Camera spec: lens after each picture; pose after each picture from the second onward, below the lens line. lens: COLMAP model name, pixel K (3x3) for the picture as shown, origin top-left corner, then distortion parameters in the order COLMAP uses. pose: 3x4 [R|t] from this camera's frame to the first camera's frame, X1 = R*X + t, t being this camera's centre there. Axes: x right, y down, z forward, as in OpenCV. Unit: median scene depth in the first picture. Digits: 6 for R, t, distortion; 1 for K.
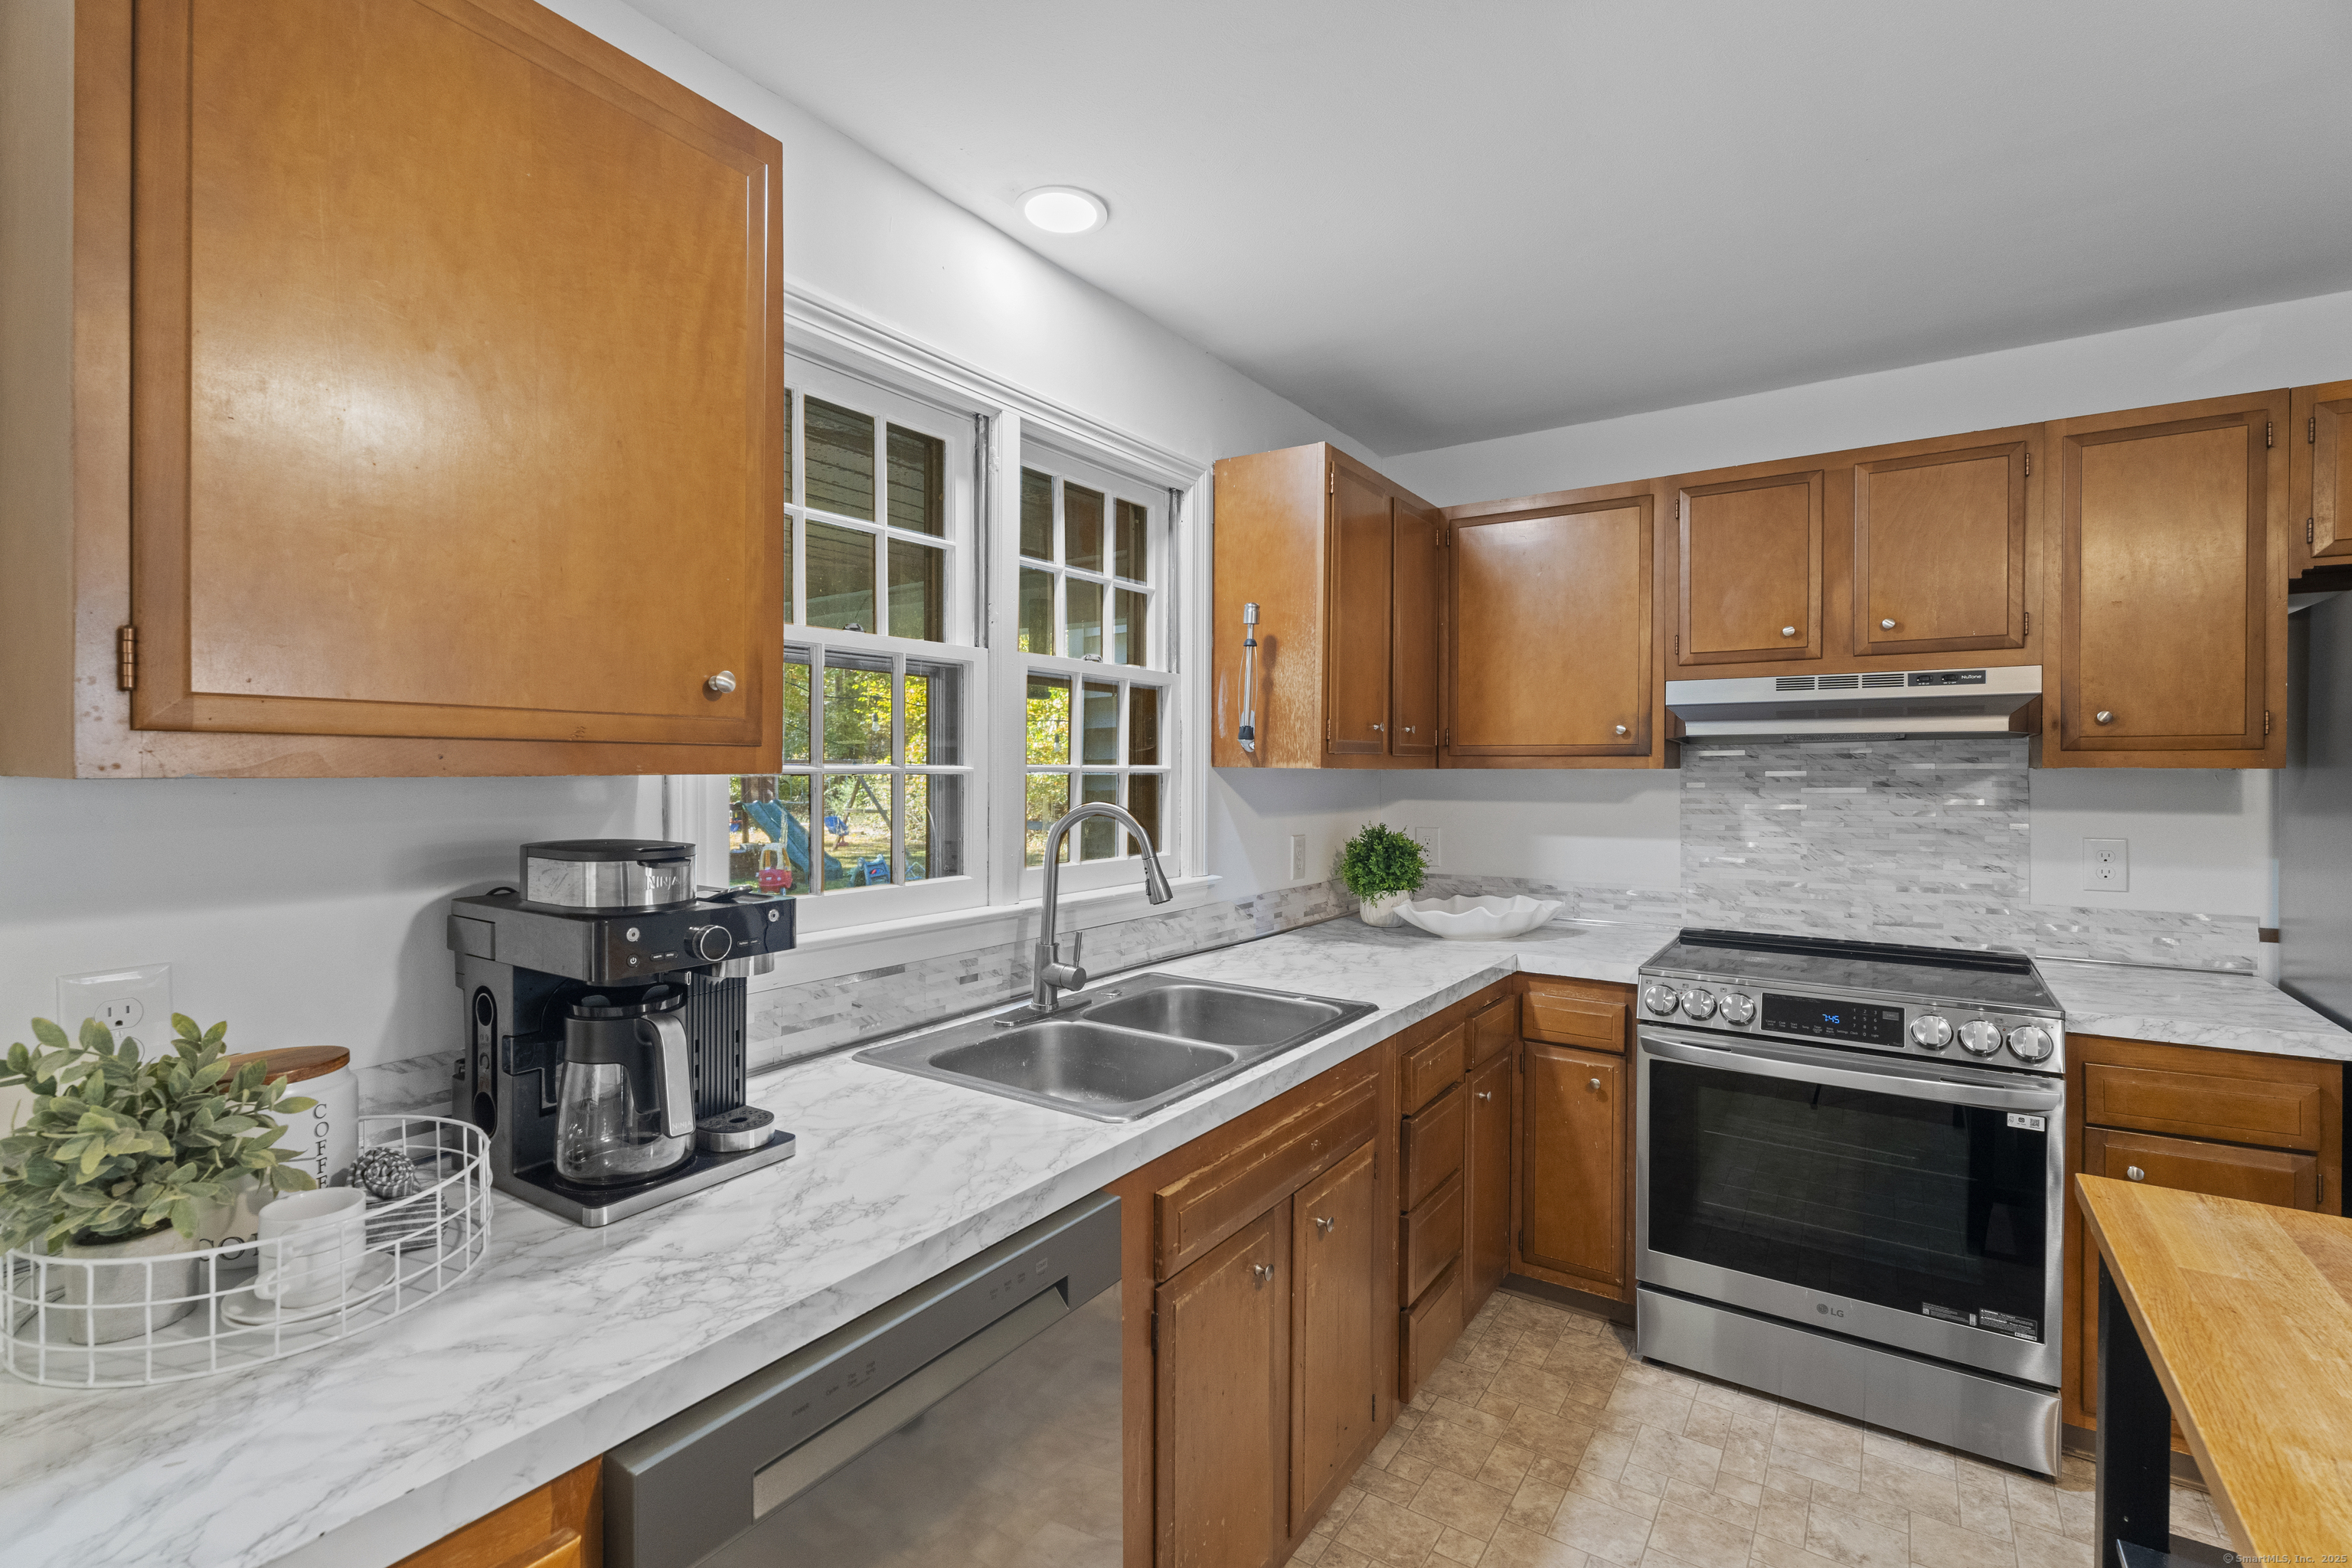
lens RADIAL K [[1067.2, 0, 1173.8], [0, 1067.2, 770.3], [0, 0, 1]] dist [0.003843, 0.000696]
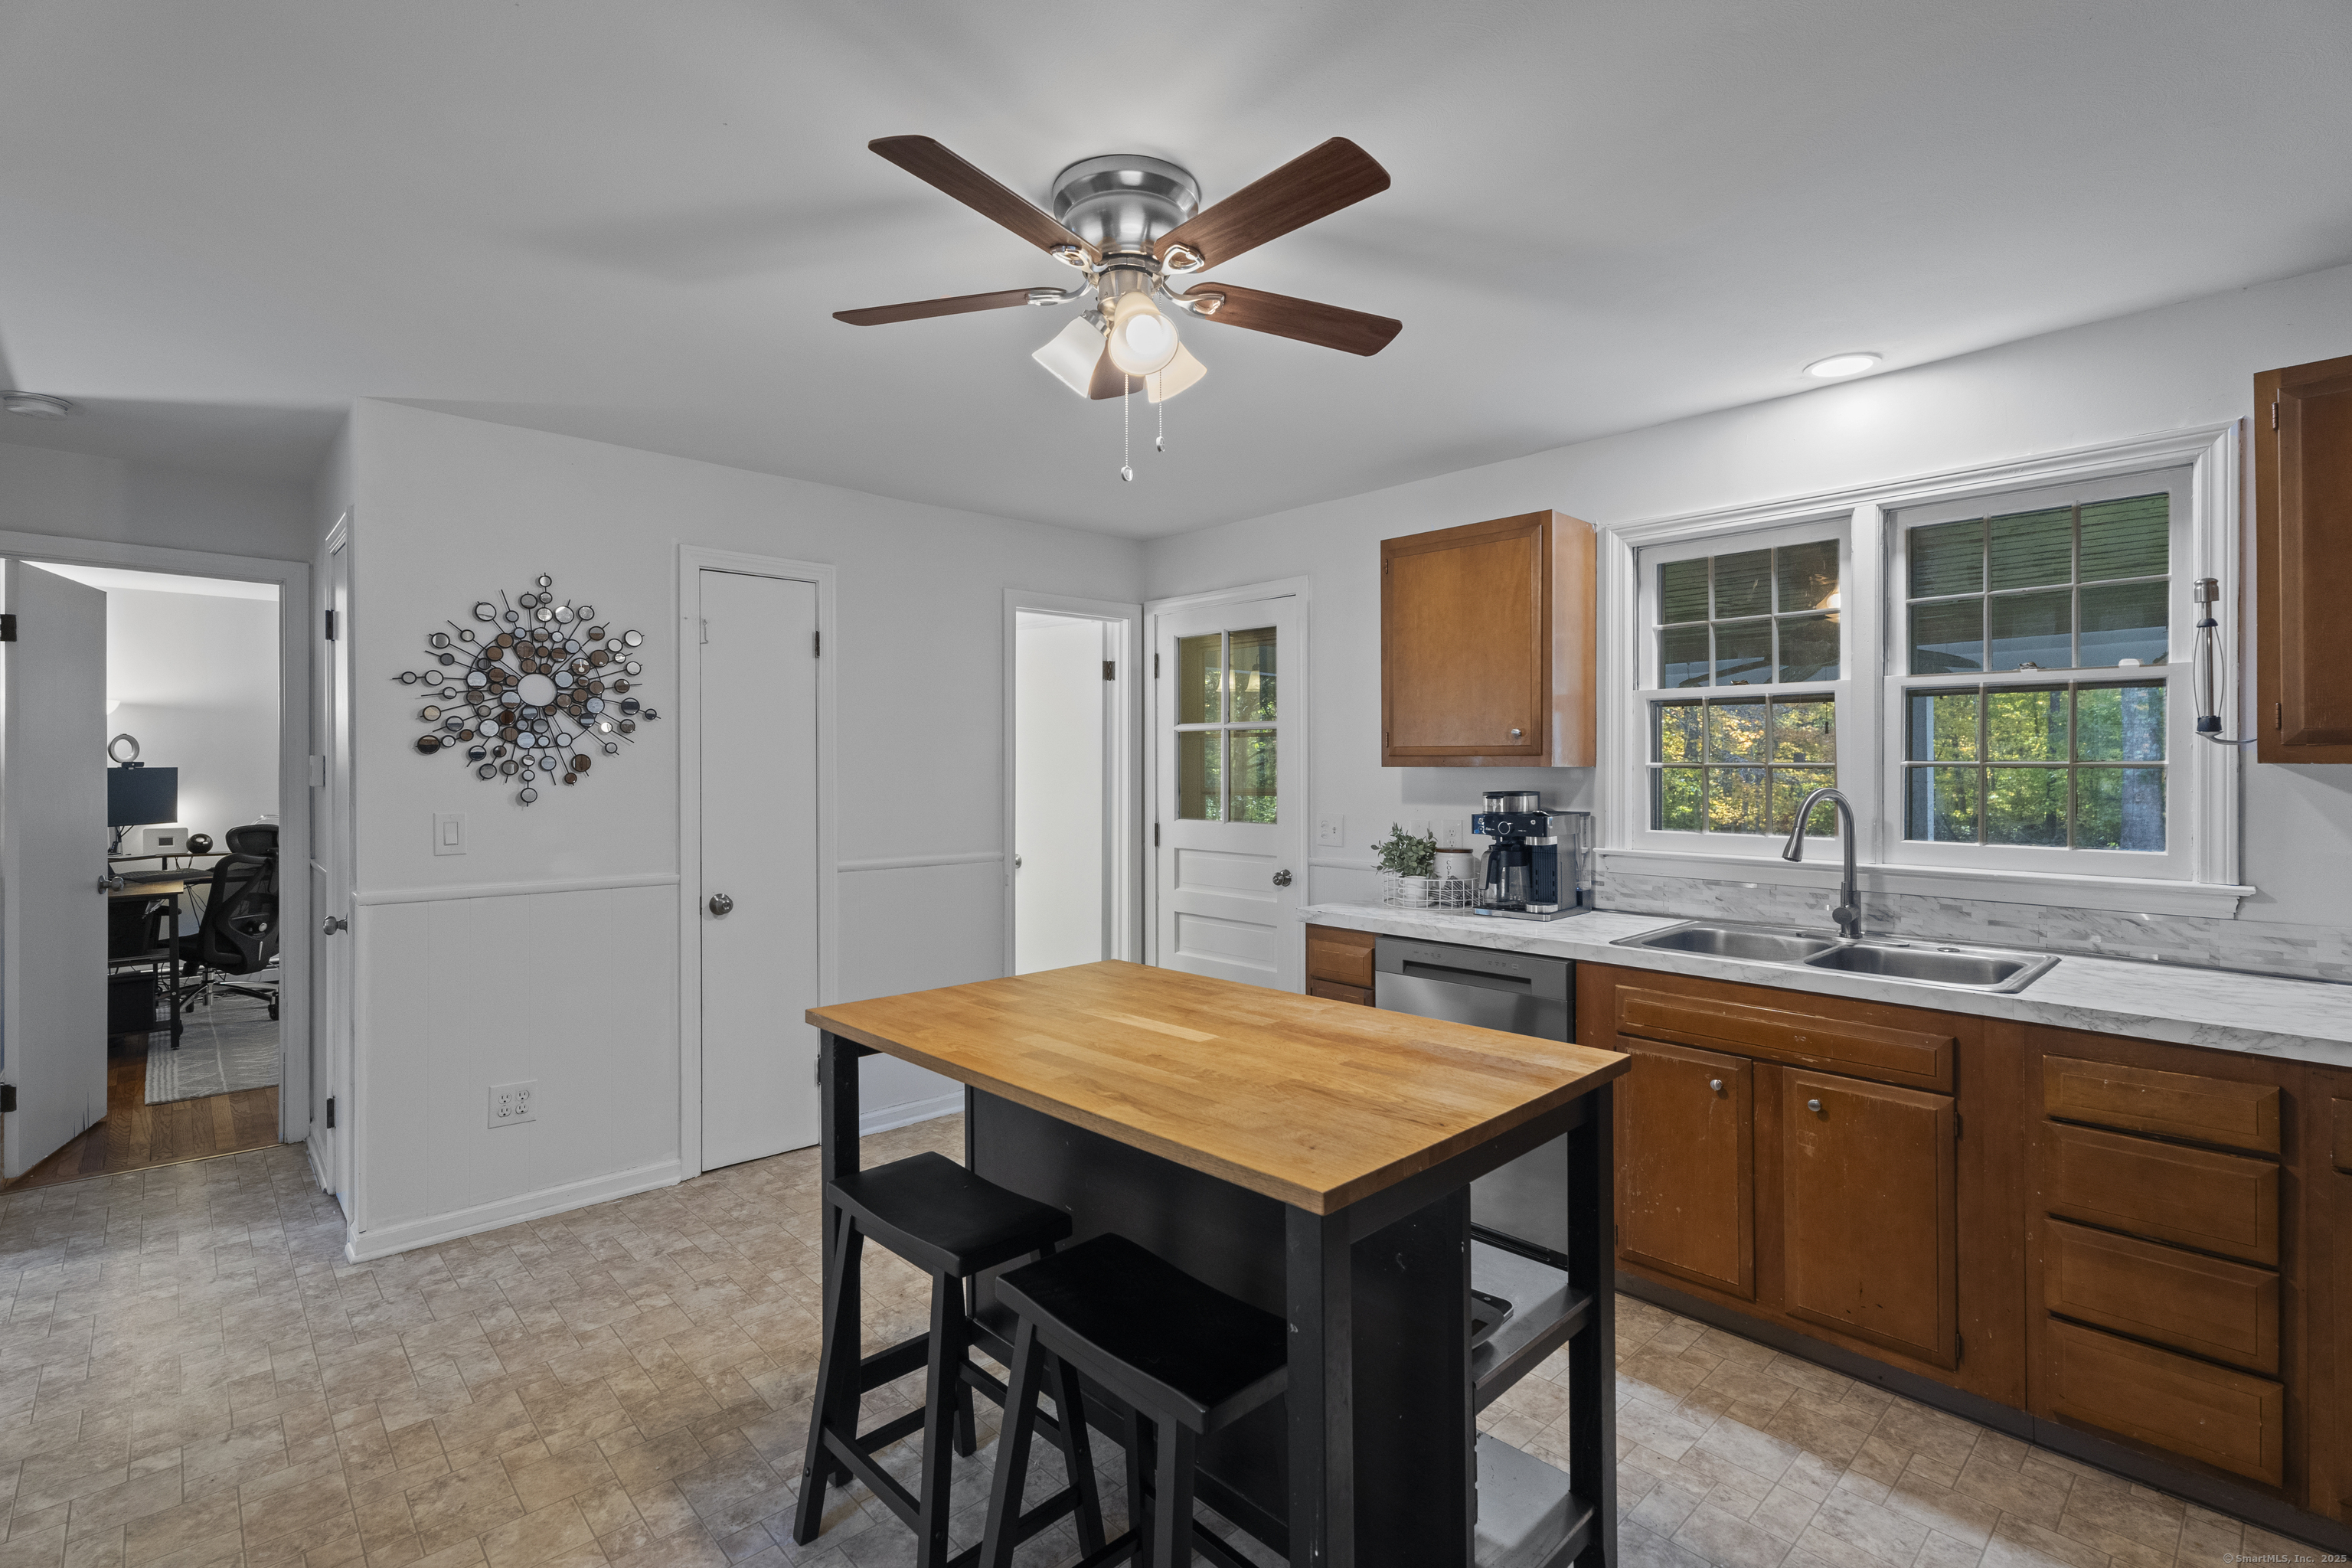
lens RADIAL K [[1067.2, 0, 1173.8], [0, 1067.2, 770.3], [0, 0, 1]] dist [0.003843, 0.000696]
pose [[-0.205751, -0.000328, -0.978604, 1.107164], [-0.003358, 0.999994, 0.000370, 0.004141], [0.978599, 0.003362, -0.205751, 0.336921]]
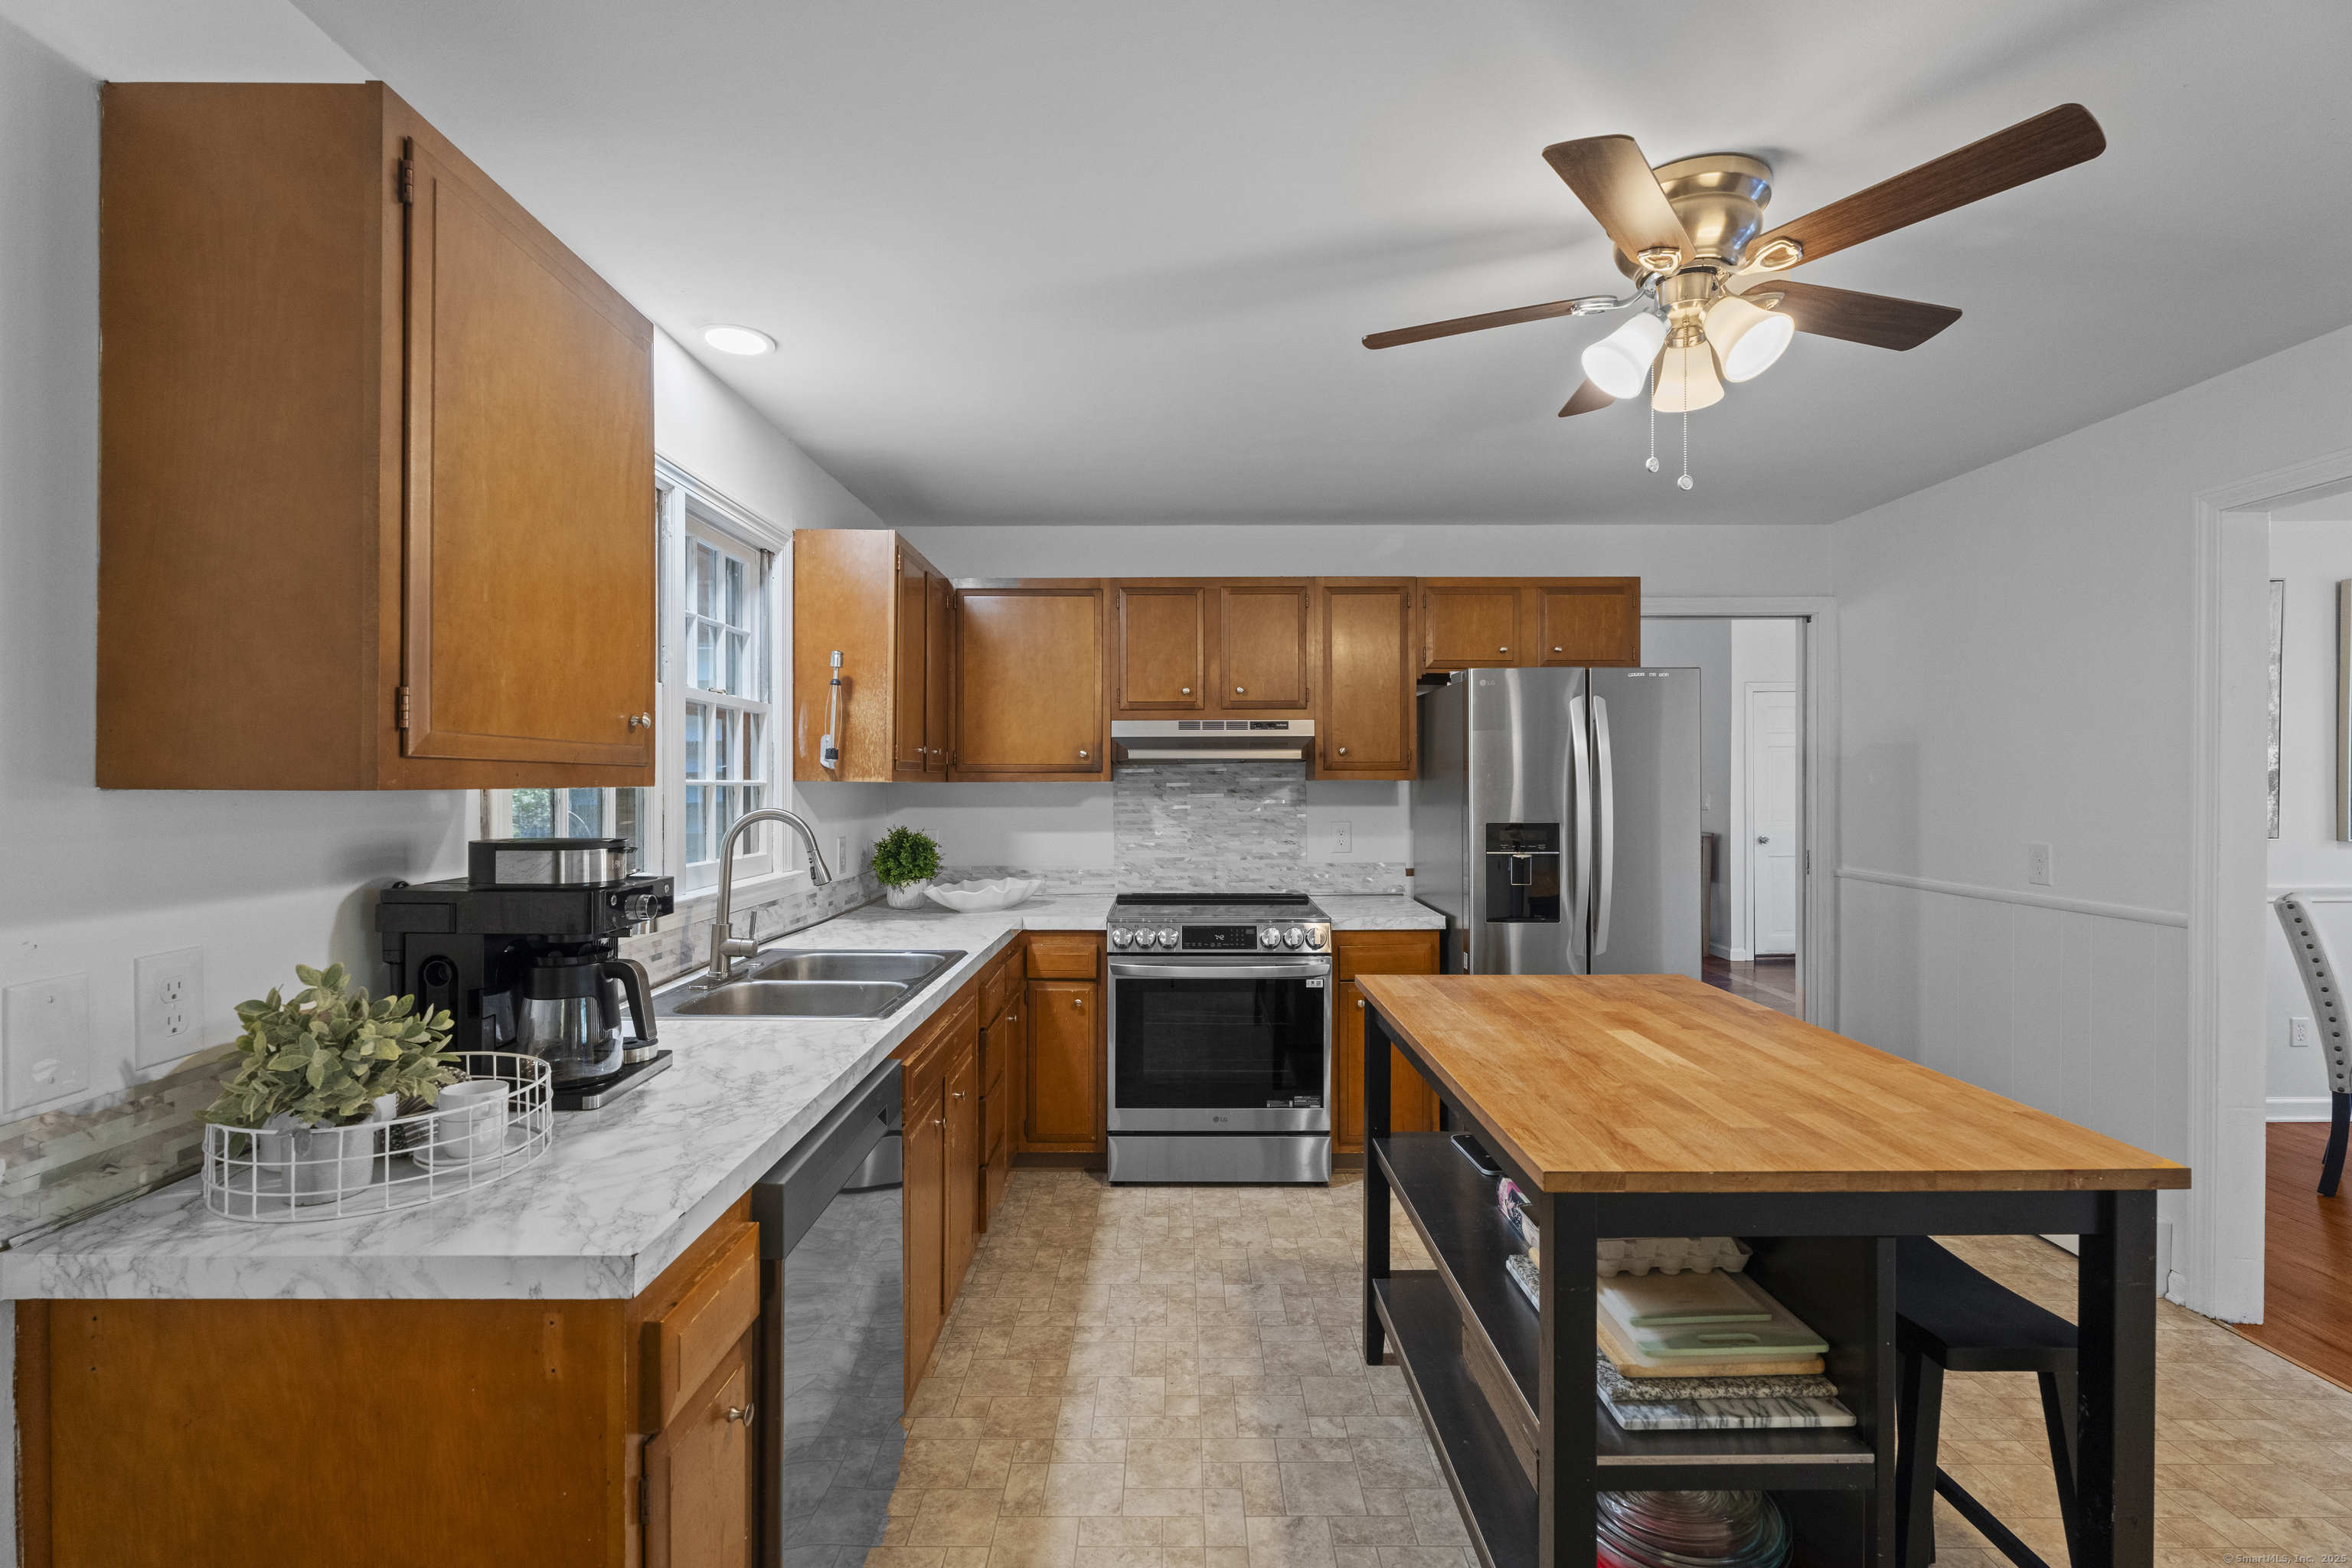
lens RADIAL K [[1067.2, 0, 1173.8], [0, 1067.2, 770.3], [0, 0, 1]] dist [0.003843, 0.000696]
pose [[0.828484, 0.002742, 0.560007, -0.298159], [0.004567, 0.999922, -0.011652, 0.000564], [-0.559995, 0.012211, 0.828406, -0.255348]]
